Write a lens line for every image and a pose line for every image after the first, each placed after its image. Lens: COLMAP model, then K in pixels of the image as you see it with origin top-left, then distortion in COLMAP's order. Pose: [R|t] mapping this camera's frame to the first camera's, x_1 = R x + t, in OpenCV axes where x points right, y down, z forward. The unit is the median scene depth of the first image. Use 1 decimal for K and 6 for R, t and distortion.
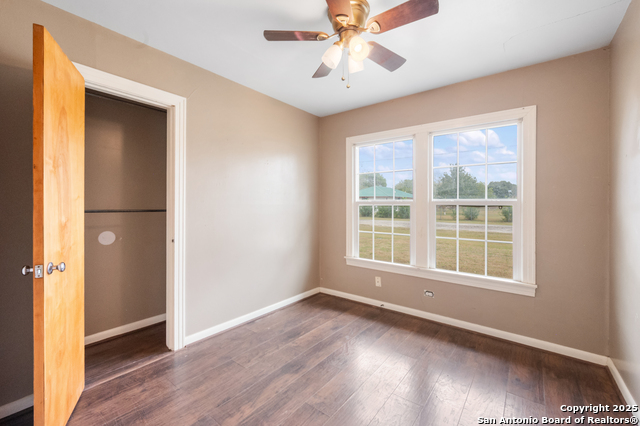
lens RADIAL K [[266.6, 0, 317.0], [0, 266.6, 210.6], [0, 0, 1]] dist [-0.003415, 0.000043]
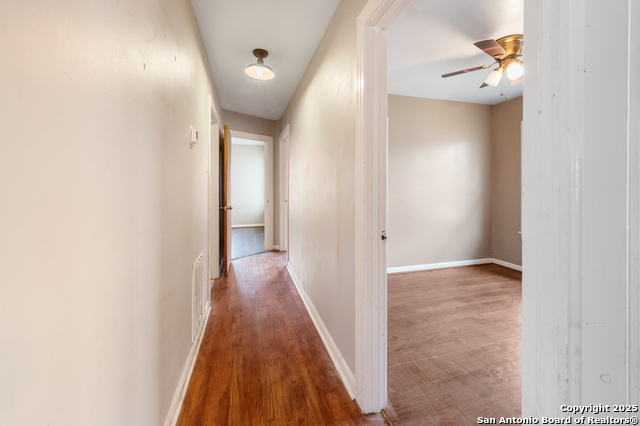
lens RADIAL K [[266.6, 0, 325.0], [0, 266.6, 186.6], [0, 0, 1]] dist [-0.003415, 0.000043]
pose [[0.831860, 0.000255, -0.554986, 0.063117], [-0.008423, 0.999891, -0.012165, 0.013716], [0.554922, 0.014794, 0.831771, -0.432378]]
